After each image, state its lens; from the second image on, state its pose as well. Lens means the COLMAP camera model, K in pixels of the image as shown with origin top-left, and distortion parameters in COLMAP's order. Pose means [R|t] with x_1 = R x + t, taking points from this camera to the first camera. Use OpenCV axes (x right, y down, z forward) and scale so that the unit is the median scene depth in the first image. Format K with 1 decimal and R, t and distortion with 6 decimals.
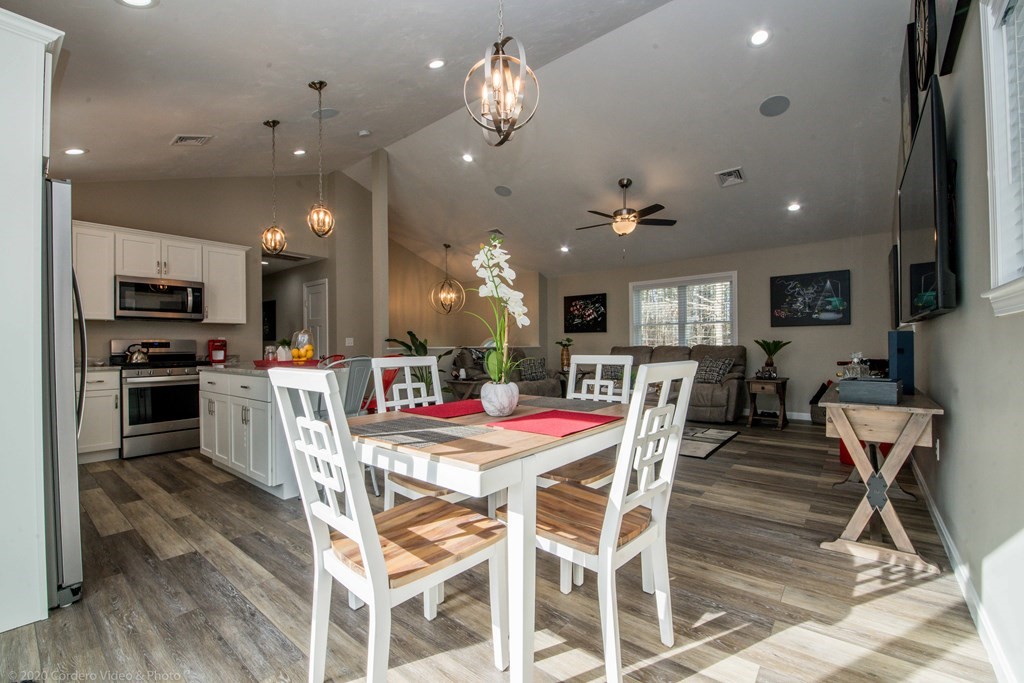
lens RADIAL K [[436.7, 0, 507.5], [0, 436.7, 345.0], [0, 0, 1]] dist [-0.004625, -0.000665]
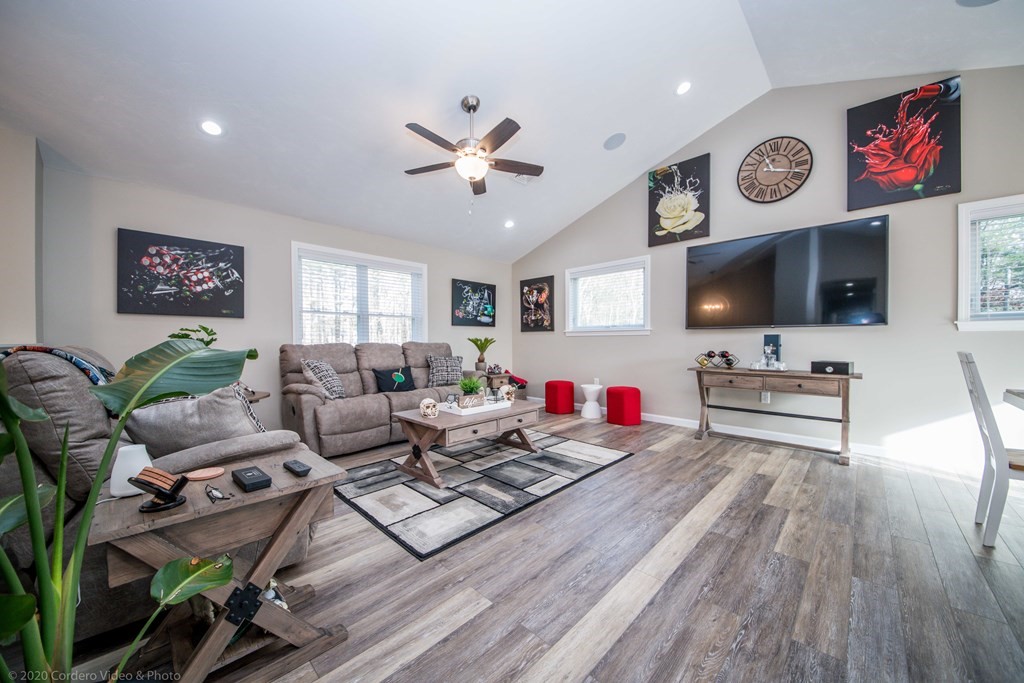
lens RADIAL K [[366.1, 0, 513.7], [0, 366.1, 349.5], [0, 0, 1]] dist [-0.023533, 0.000258]
pose [[0.075364, -0.010230, 0.997104, -0.317700], [-0.004478, 0.999934, 0.010597, 0.007225], [-0.997146, -0.005263, 0.075313, 0.947561]]
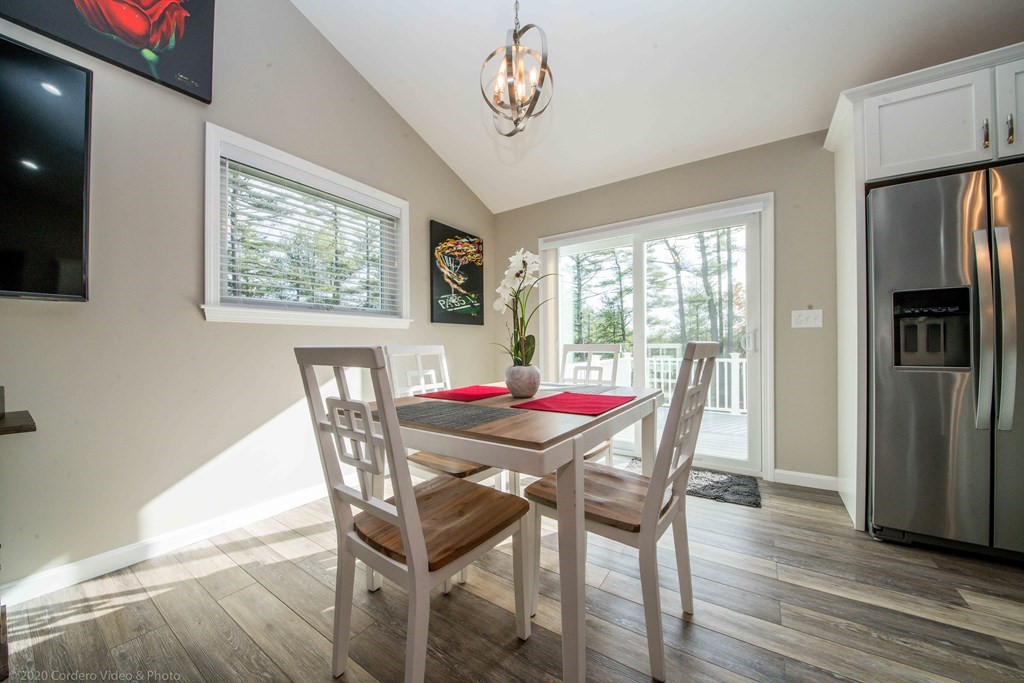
lens RADIAL K [[360.5, 0, 509.3], [0, 360.5, 345.4], [0, 0, 1]] dist [-0.019910, -0.000207]
pose [[-0.994393, 0.018785, -0.104061, 0.036579], [0.019547, 0.999789, -0.006304, 0.014586], [0.103921, -0.008303, -0.994551, 0.666990]]
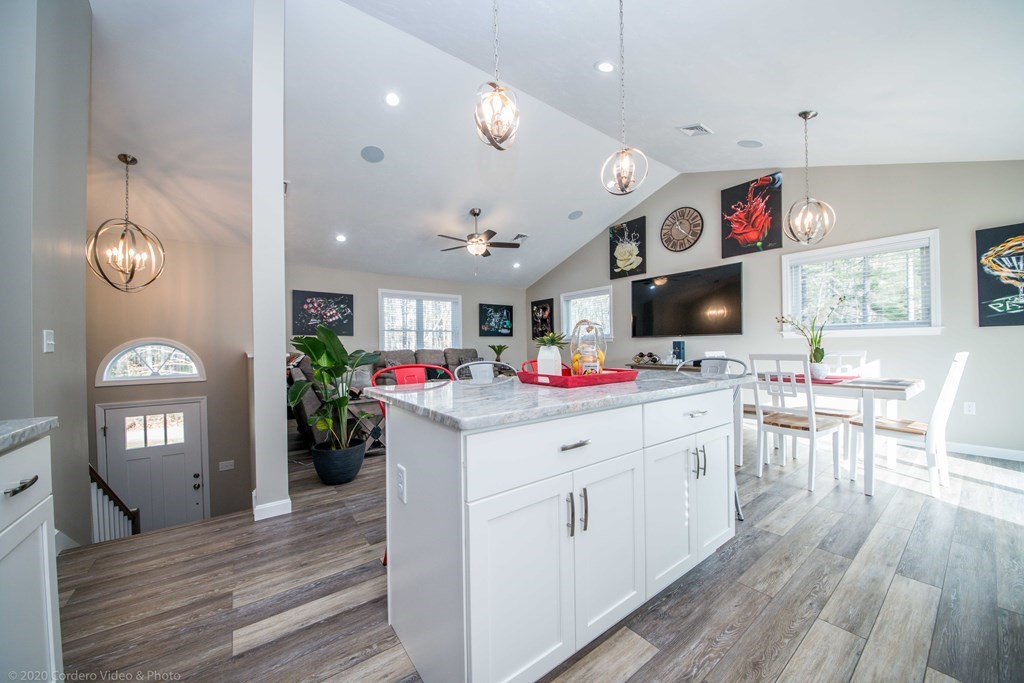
lens RADIAL K [[365.1, 0, 514.4], [0, 365.1, 347.5], [0, 0, 1]] dist [-0.019521, -0.000290]
pose [[0.230969, 0.004402, 0.972951, -0.718986], [0.005152, 0.999970, -0.005747, 0.005629], [-0.972947, 0.006340, 0.230939, 0.714259]]
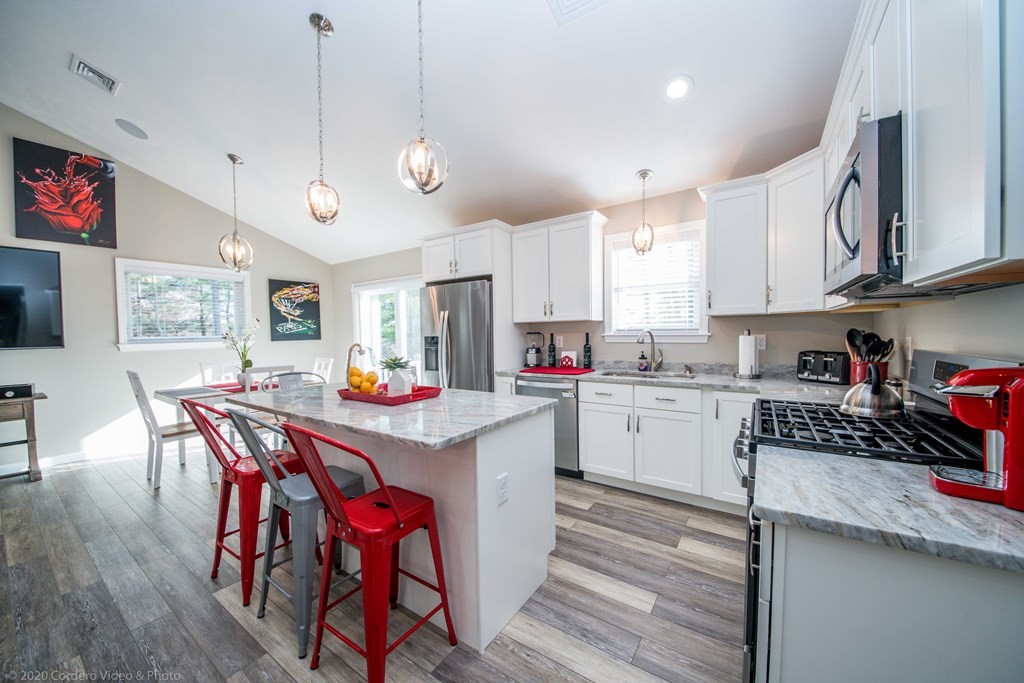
lens RADIAL K [[373.9, 0, 514.3], [0, 373.9, 345.0], [0, 0, 1]] dist [-0.024756, -0.000095]
pose [[-0.993665, 0.032017, -0.107721, -0.469032], [0.028828, 0.999103, 0.031031, -0.033615], [0.108618, 0.027729, -0.993697, 1.159478]]
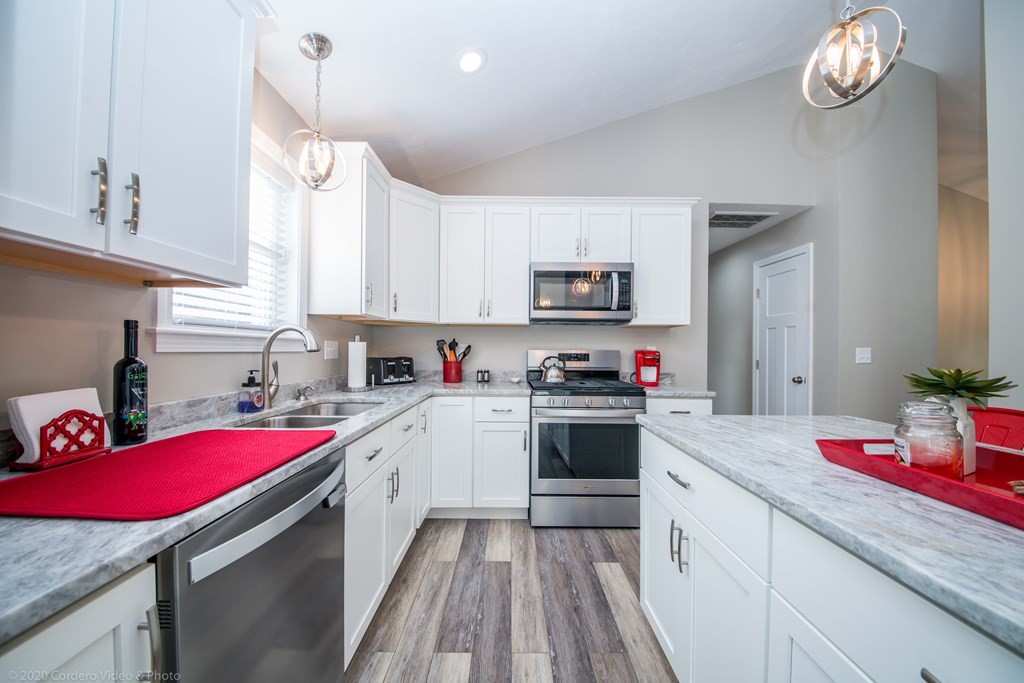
lens RADIAL K [[360.5, 0, 509.3], [0, 360.5, 345.4], [0, 0, 1]] dist [-0.019910, -0.000207]
pose [[0.641337, 0.011727, -0.767170, -0.395240], [-0.012299, 0.999912, 0.005003, -0.020701], [0.767161, 0.006227, 0.641425, 0.505951]]
